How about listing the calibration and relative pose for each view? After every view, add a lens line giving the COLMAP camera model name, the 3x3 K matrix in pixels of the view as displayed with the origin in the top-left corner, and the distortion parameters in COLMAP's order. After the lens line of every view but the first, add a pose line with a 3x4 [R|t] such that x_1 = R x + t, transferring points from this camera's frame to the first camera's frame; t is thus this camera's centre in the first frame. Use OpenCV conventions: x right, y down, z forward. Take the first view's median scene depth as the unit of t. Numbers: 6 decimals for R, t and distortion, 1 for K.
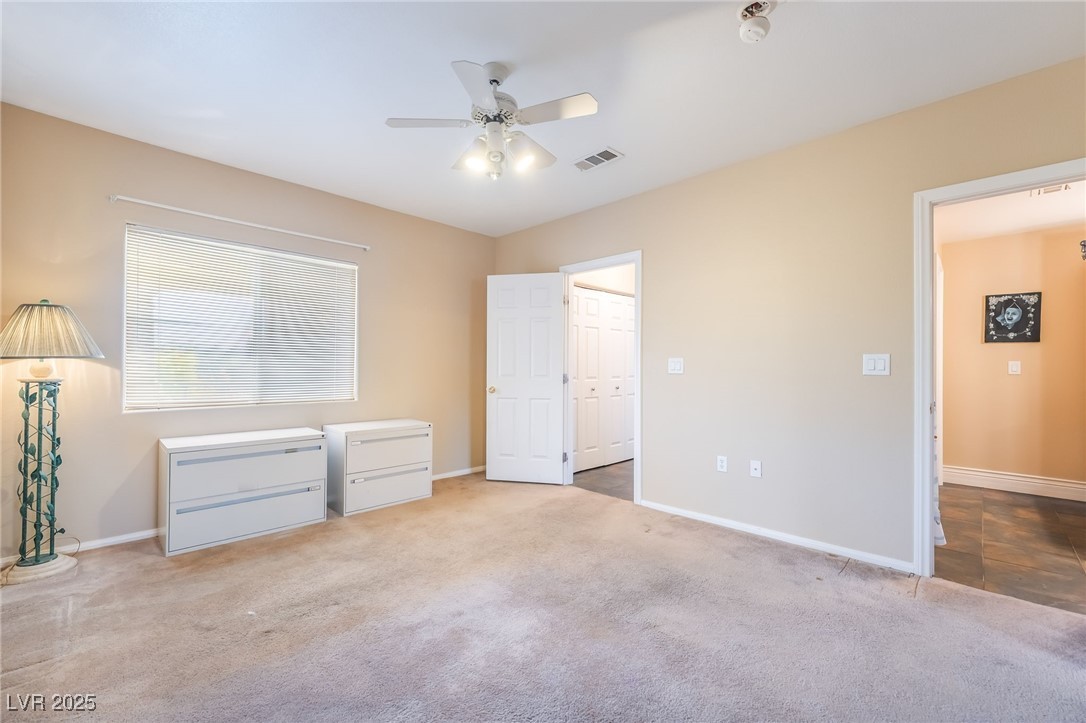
lens RADIAL K [[446.5, 0, 541.6], [0, 446.5, 361.3], [0, 0, 1]] dist [-0.004998, 0.000591]
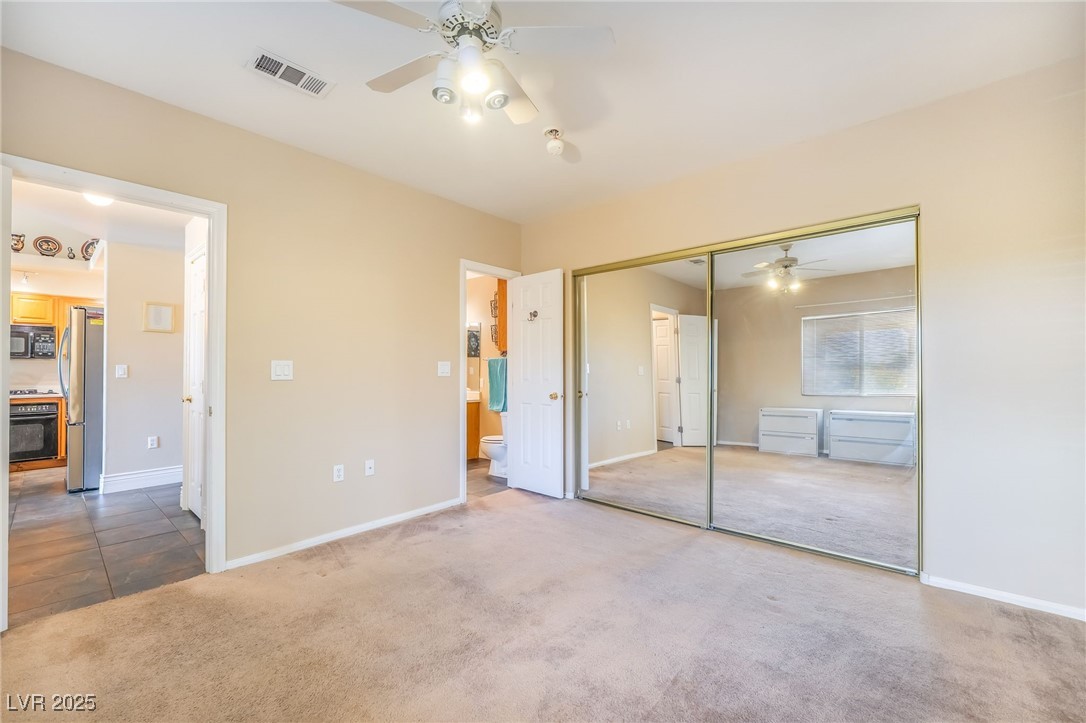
lens RADIAL K [[446.5, 0, 546.6], [0, 446.5, 364.5], [0, 0, 1]] dist [-0.004998, 0.000591]
pose [[-0.059225, 0.016403, 0.998110, -0.597250], [-0.005340, 0.999845, -0.016749, 0.012299], [-0.998230, -0.006321, -0.059129, 0.640714]]
